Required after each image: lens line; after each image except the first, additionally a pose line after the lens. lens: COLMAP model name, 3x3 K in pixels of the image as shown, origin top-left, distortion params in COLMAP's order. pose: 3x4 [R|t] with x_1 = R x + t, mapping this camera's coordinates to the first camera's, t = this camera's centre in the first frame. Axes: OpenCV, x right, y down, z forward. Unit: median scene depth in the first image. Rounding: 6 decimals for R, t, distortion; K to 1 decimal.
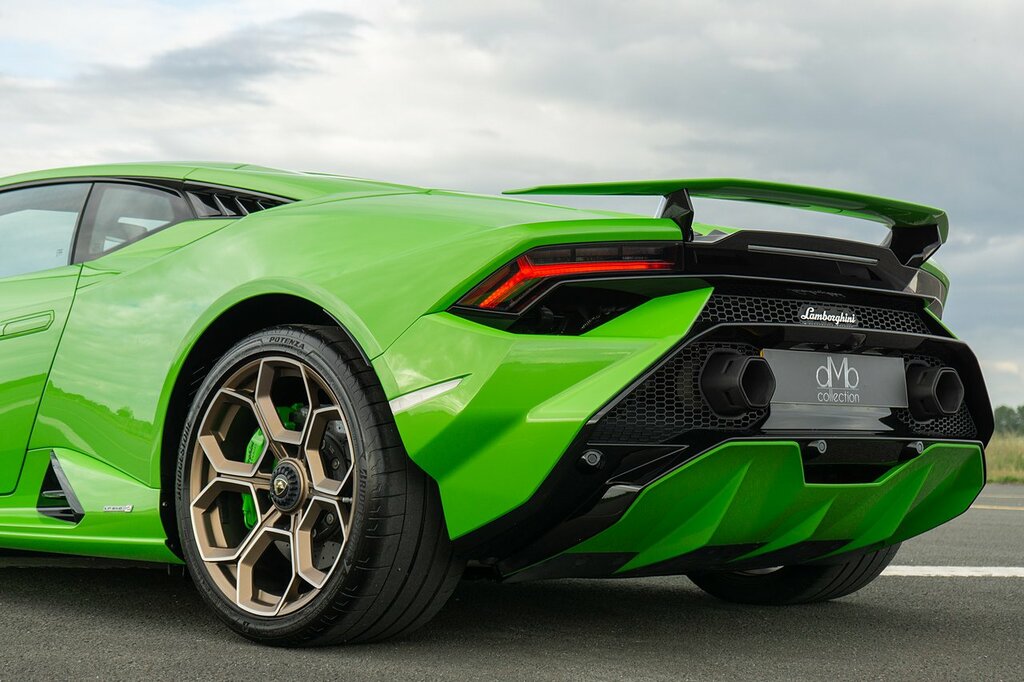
lens RADIAL K [[2230.7, 0, 512.0], [0, 2230.7, 341.0], [0, 0, 1]] dist [0.047049, 0.038463]
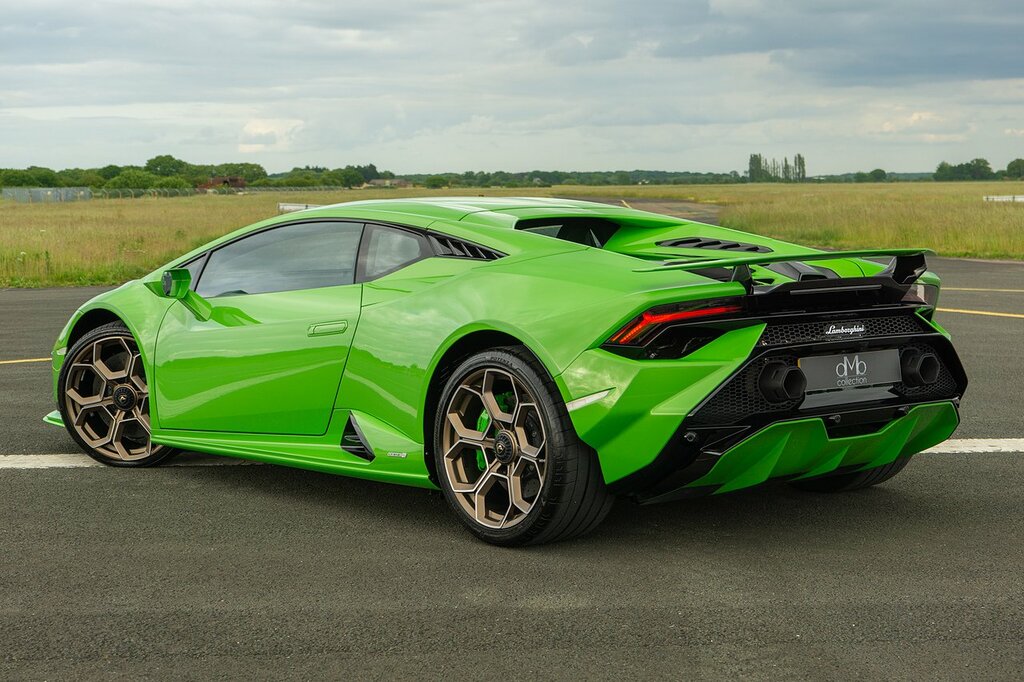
lens RADIAL K [[2230.7, 0, 512.0], [0, 2230.7, 341.0], [0, 0, 1]] dist [0.047049, 0.038463]
pose [[0.996261, -0.023118, -0.083244, 0.040571], [0.032849, 0.992530, 0.117496, -0.200433], [0.079906, -0.119791, 0.989578, -0.583760]]
